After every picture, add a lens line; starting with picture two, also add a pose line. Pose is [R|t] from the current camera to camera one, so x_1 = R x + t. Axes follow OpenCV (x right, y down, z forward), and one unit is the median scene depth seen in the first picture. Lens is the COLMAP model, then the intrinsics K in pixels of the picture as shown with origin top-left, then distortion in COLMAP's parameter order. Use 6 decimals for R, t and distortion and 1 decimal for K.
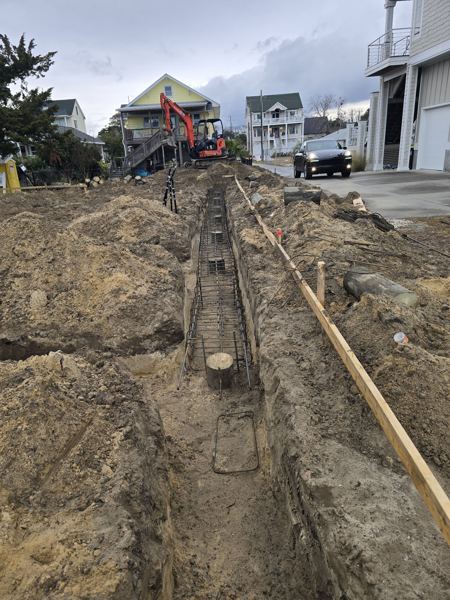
lens RADIAL K [[381.5, 0, 213.4], [0, 381.5, 298.0], [0, 0, 1]] dist [0.058470, -0.055144]
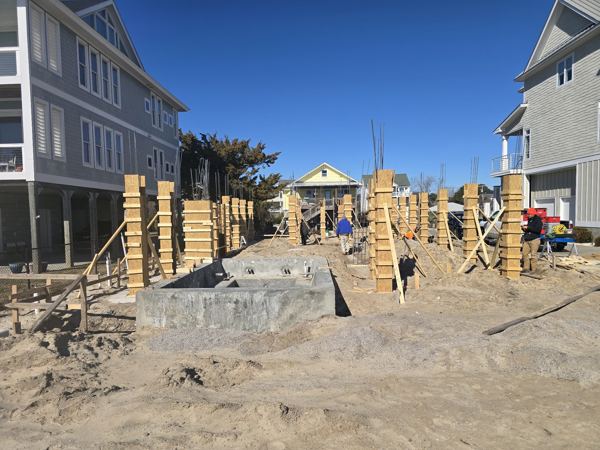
lens RADIAL K [[380.2, 0, 300.1], [0, 380.2, 236.8], [0, 0, 1]] dist [0.052576, -0.051336]
pose [[0.998499, 0.043444, -0.033352, -0.262588], [-0.051488, 0.952183, -0.301160, 0.131938], [0.018674, 0.302425, 0.952990, -0.334699]]
